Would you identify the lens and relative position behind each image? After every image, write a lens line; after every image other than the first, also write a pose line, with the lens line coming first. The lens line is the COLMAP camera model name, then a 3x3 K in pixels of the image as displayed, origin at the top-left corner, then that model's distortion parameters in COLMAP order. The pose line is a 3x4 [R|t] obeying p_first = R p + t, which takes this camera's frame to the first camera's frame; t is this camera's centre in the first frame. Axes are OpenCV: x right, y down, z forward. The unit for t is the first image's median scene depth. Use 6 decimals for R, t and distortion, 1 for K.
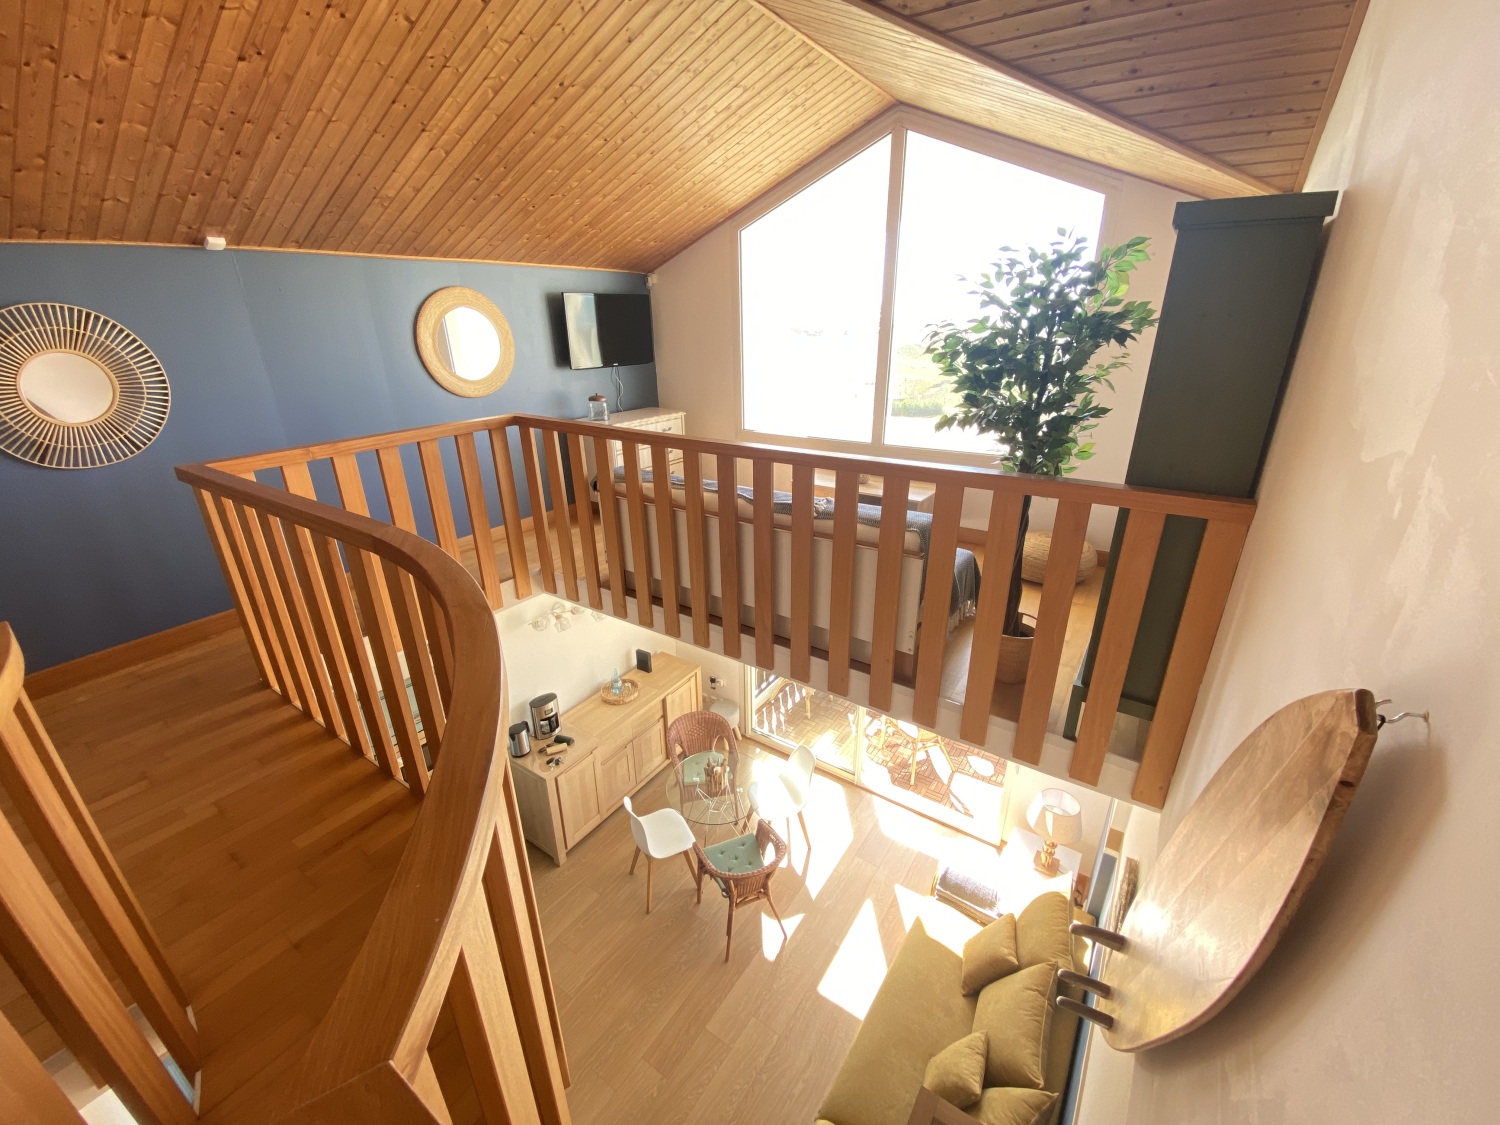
lens RADIAL K [[601.1, 0, 755.8], [0, 601.1, 555.8], [0, 0, 1]] dist [-0.001064, -0.011645]
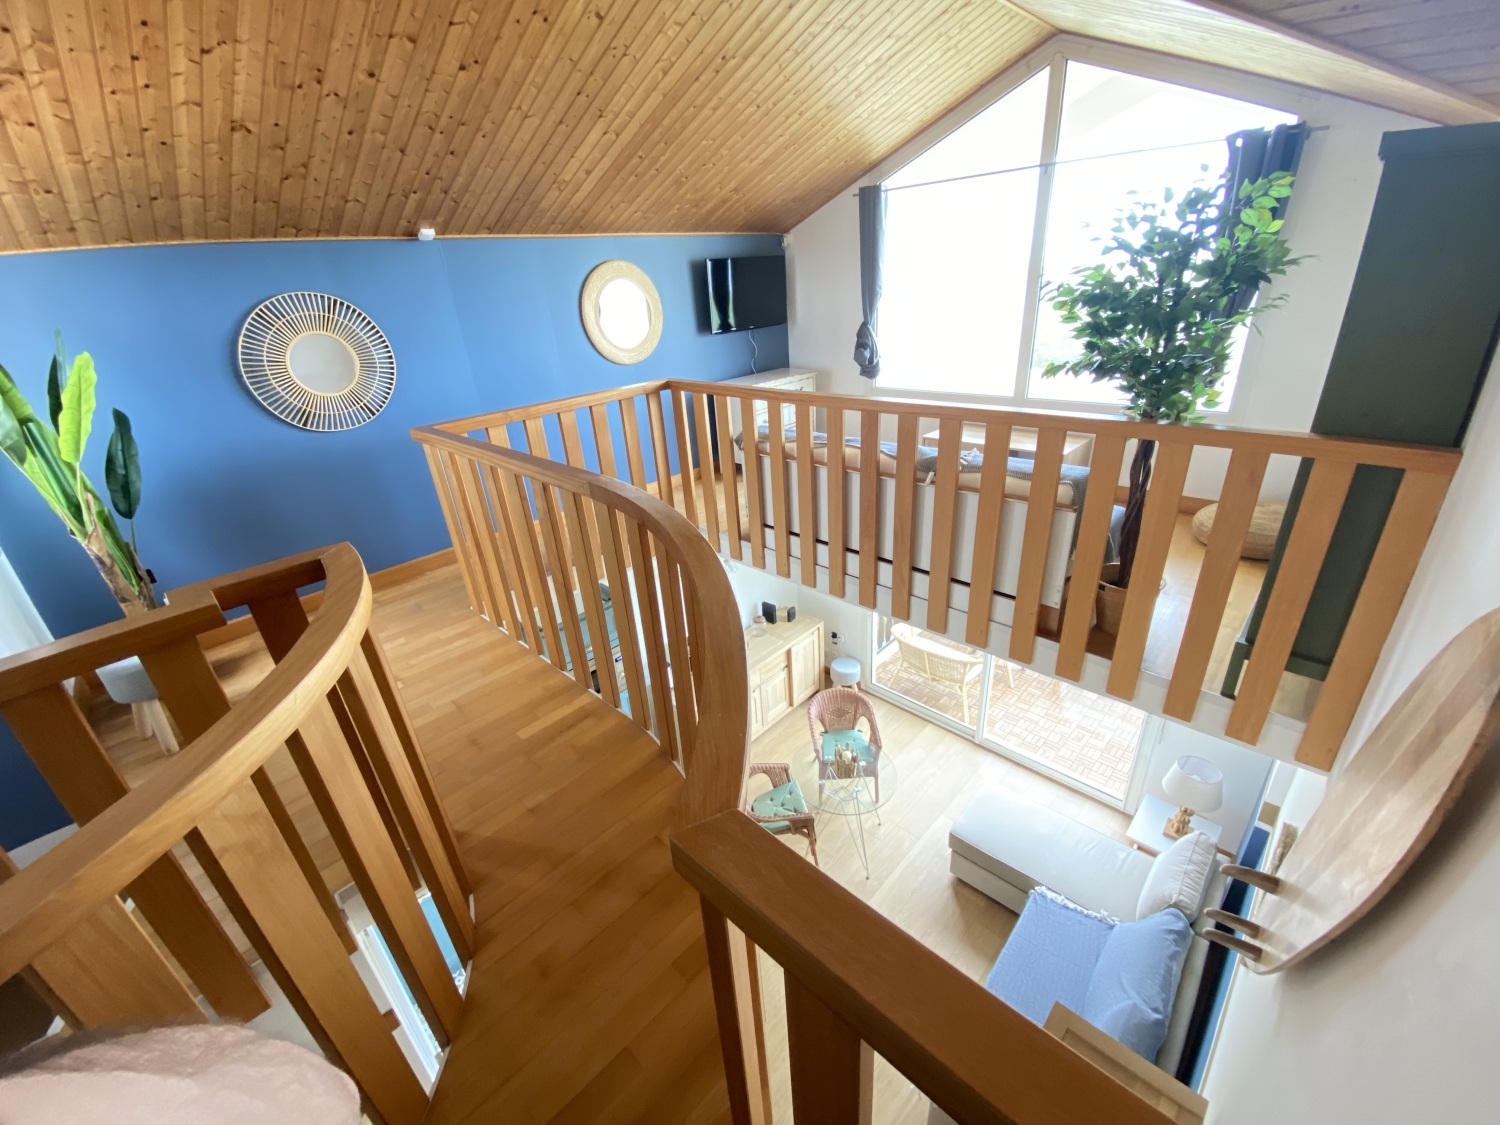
lens RADIAL K [[604.9, 0, 750.8], [0, 604.9, 557.4], [0, 0, 1]] dist [0.001856, -0.012905]
pose [[0.982633, 0.025608, -0.183785, -0.059065], [-0.014154, 0.997890, 0.063367, 0.021315], [0.185020, -0.059665, 0.980922, -0.083616]]
